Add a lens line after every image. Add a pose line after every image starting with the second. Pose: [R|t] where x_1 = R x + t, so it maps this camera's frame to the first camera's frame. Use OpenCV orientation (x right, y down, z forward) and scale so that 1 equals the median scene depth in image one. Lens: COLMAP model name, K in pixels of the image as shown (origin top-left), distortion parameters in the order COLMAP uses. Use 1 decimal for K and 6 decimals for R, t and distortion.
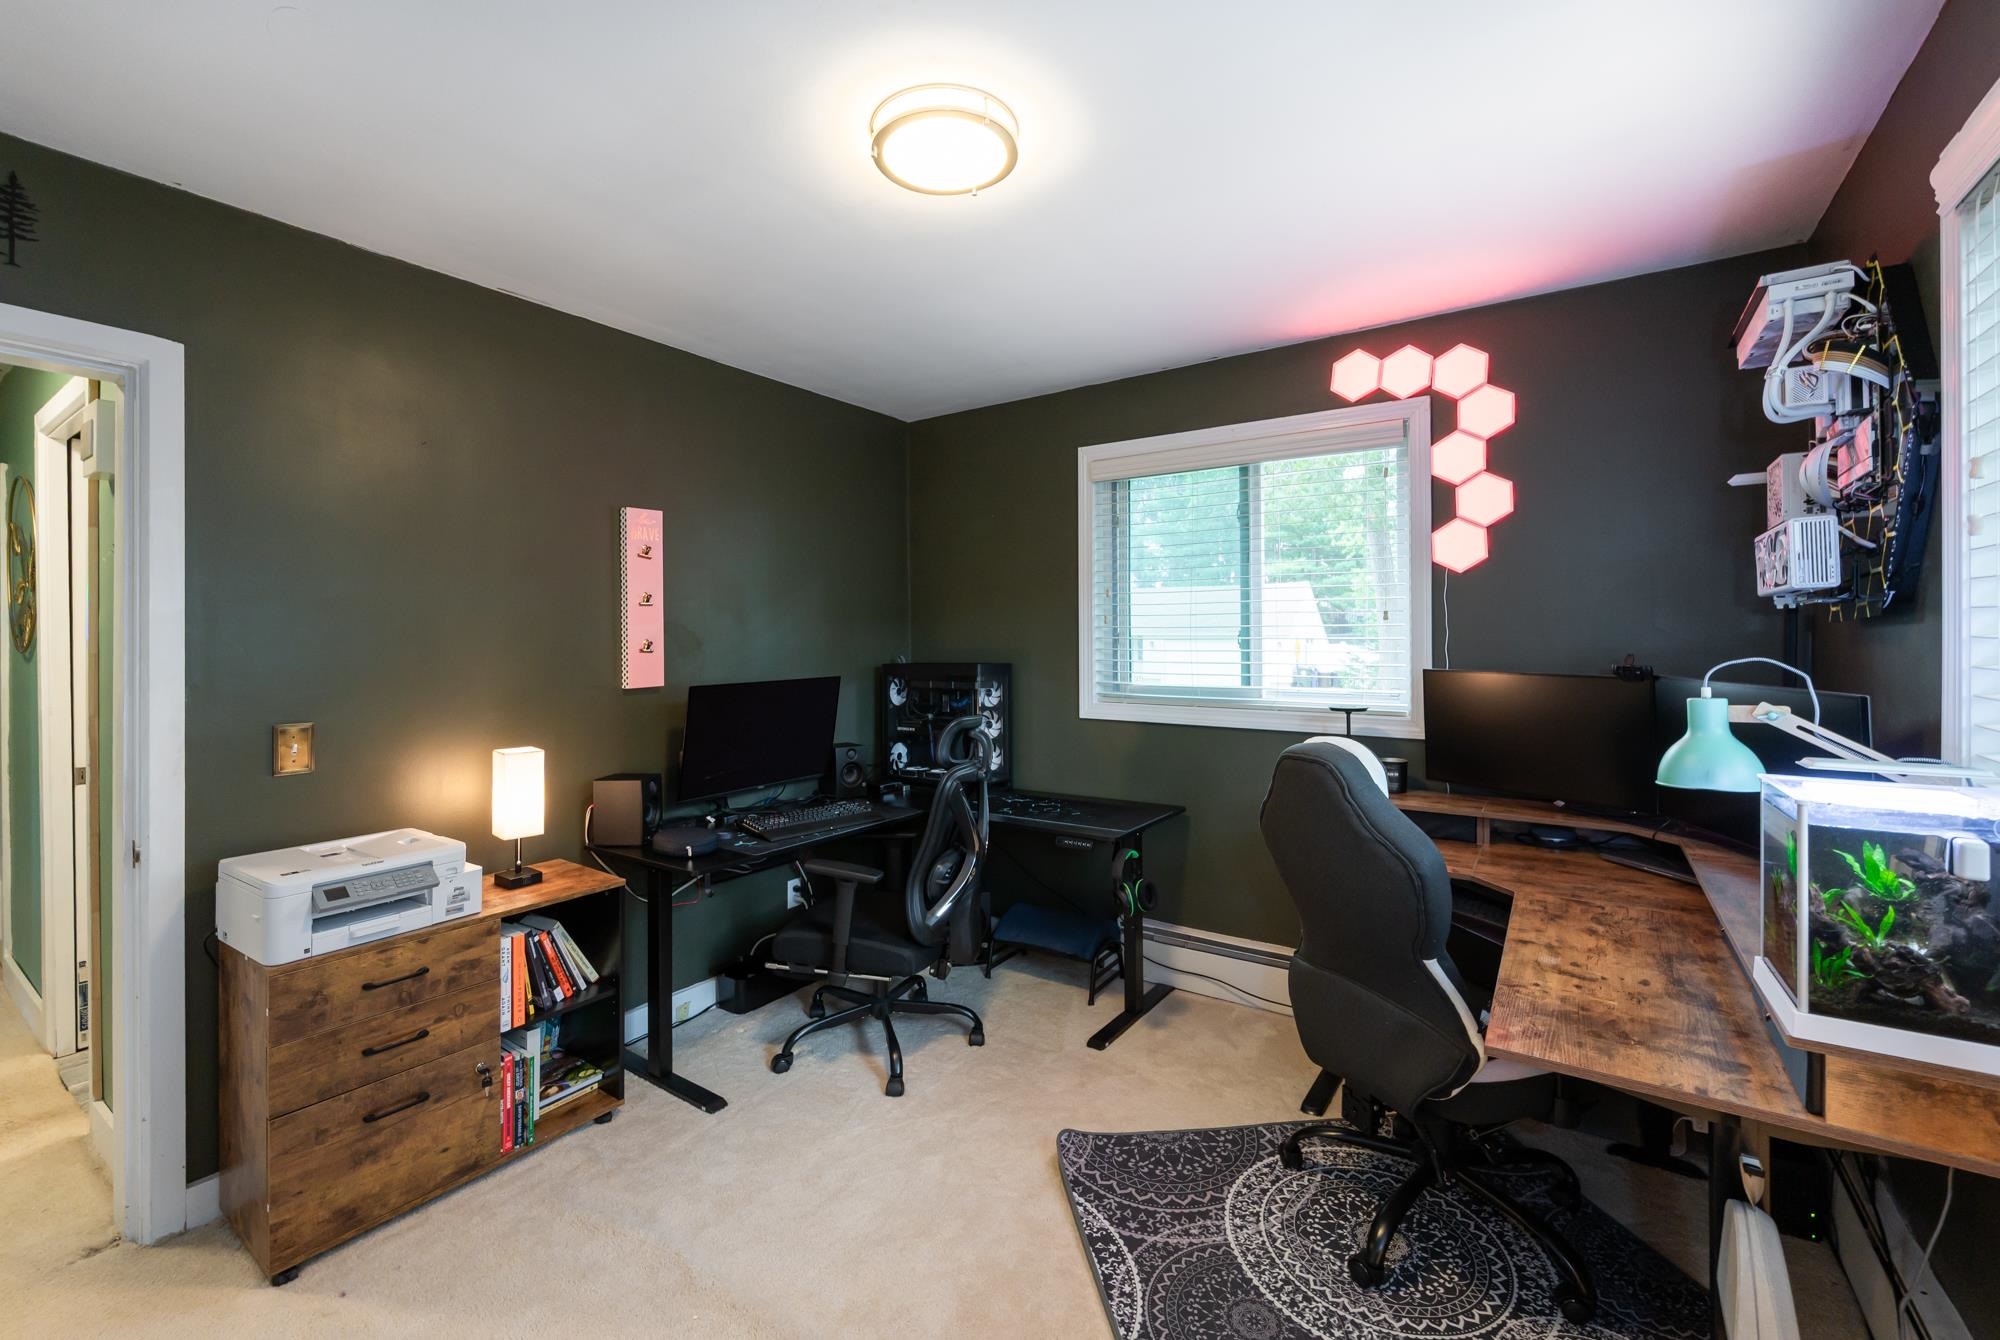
lens RADIAL K [[834.3, 0, 999.0], [0, 834.3, 641.4], [0, 0, 1]] dist [-0.000809, 0.000061]
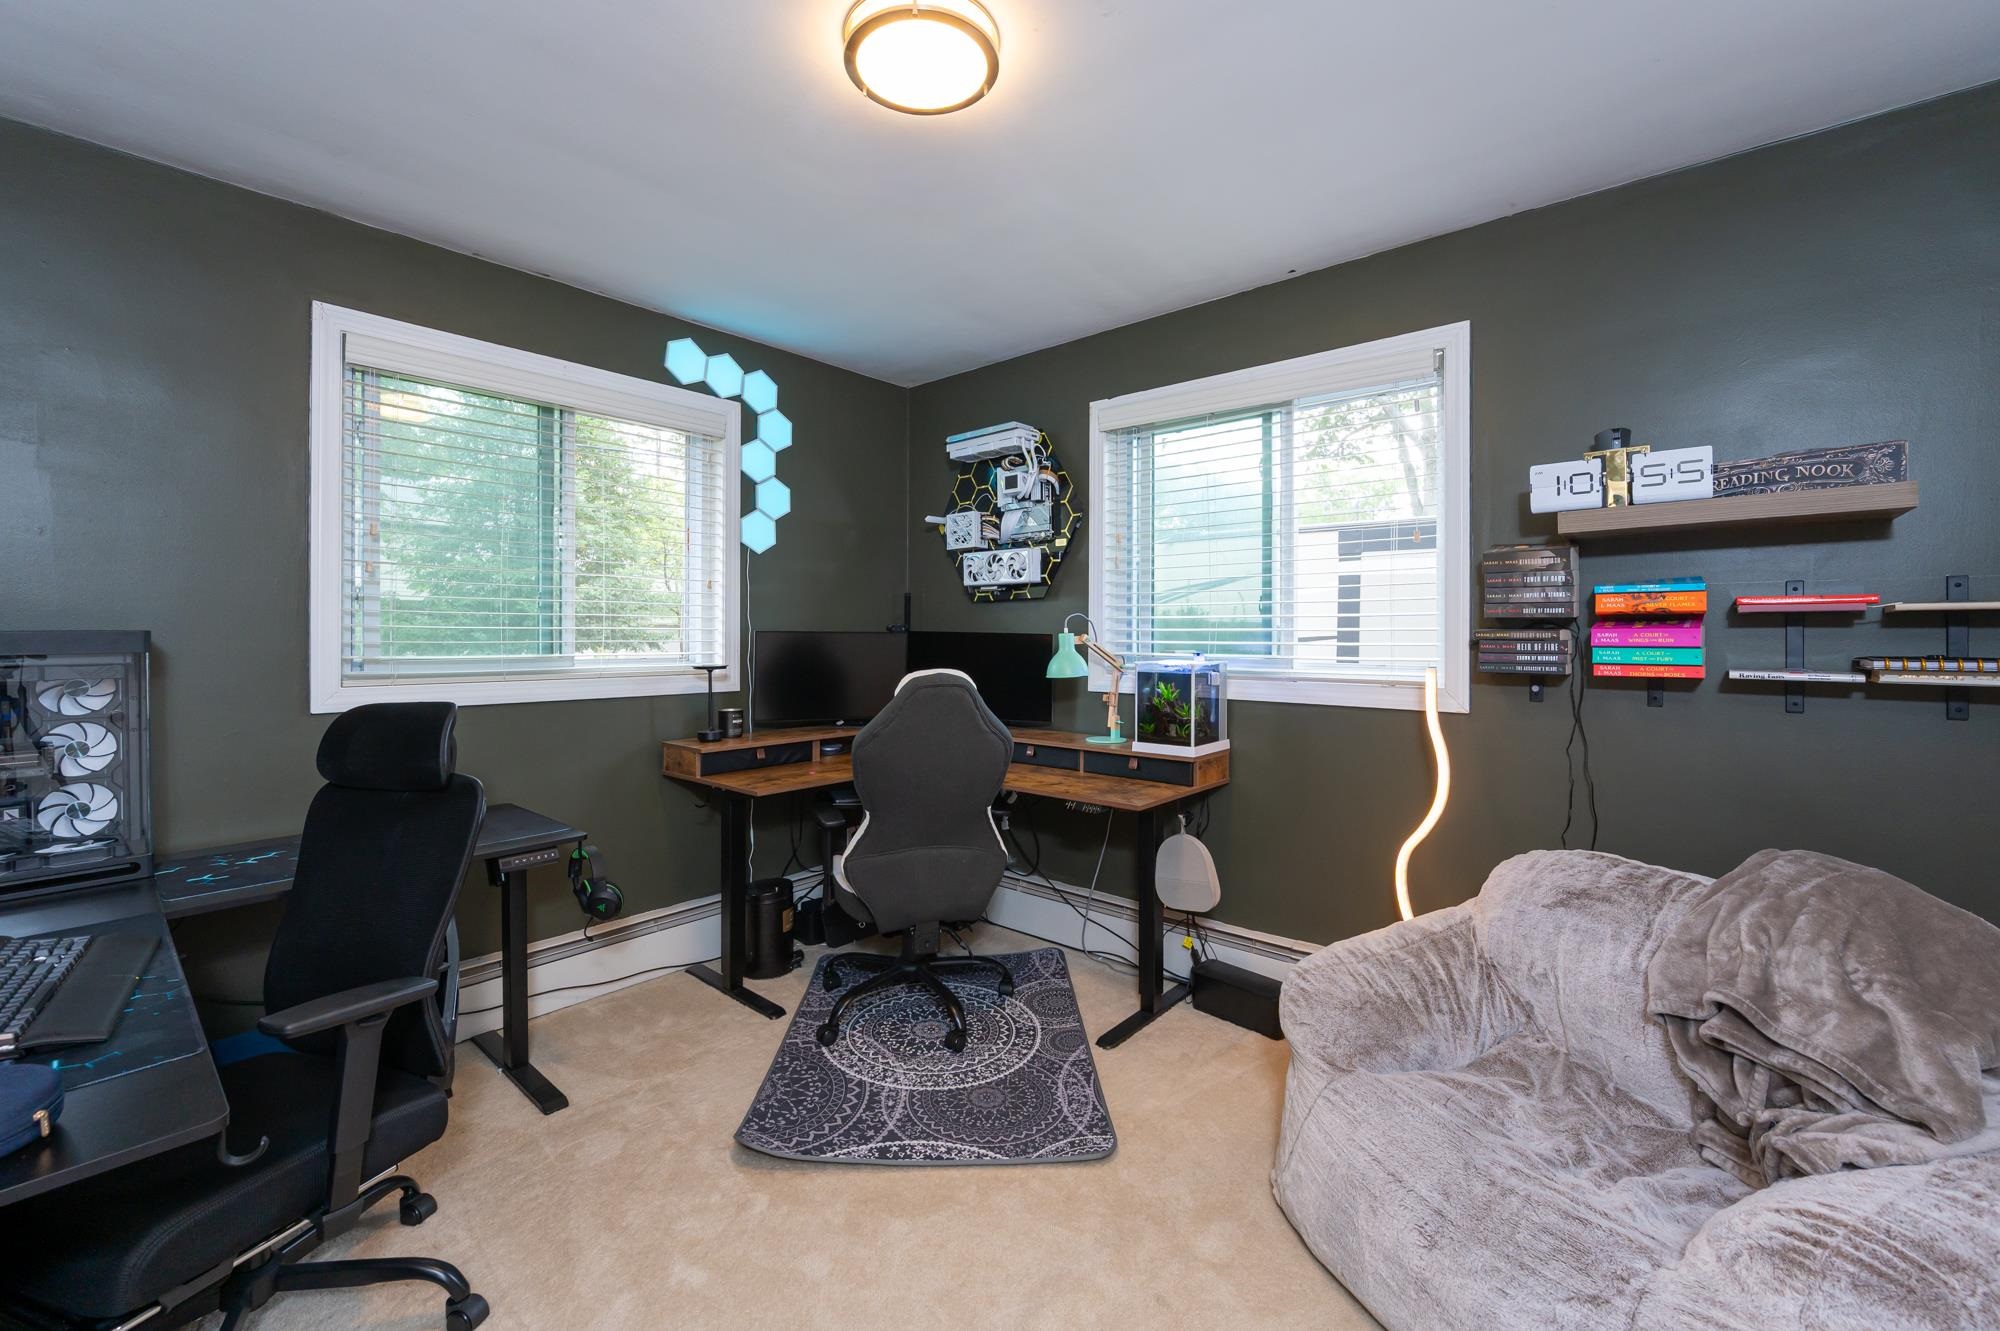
lens RADIAL K [[815.3, 0, 999.2], [0, 815.3, 633.2], [0, 0, 1]] dist [-0.000127, -0.000065]
pose [[0.115521, 0.006673, 0.993283, -0.622508], [0.002039, 0.999974, -0.006955, 0.046292], [-0.993303, 0.002829, 0.115505, 0.512220]]
